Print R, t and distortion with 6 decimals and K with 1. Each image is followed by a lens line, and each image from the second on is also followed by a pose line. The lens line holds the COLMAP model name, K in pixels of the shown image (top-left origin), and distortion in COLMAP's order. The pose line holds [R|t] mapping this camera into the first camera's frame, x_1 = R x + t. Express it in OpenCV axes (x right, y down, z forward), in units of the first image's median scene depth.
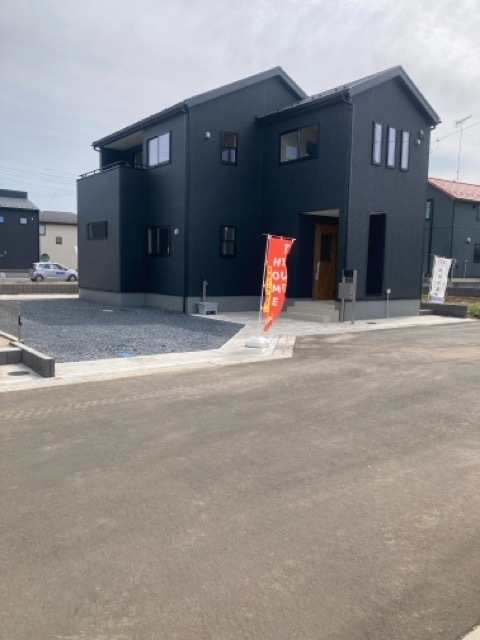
lens RADIAL K [[526.2, 0, 238.1], [0, 526.2, 322.6], [0, 0, 1]] dist [0.030849, -0.003437]
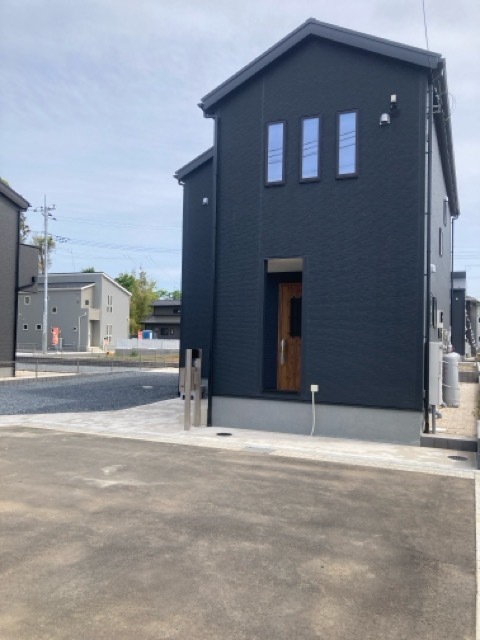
lens RADIAL K [[526.2, 0, 239.7], [0, 526.2, 324.0], [0, 0, 1]] dist [0.030849, -0.003437]
pose [[0.475712, -0.035790, -0.878873, 0.749466], [-0.105315, 0.989667, -0.097306, -0.064003], [0.873274, 0.138848, 0.467027, 0.652873]]
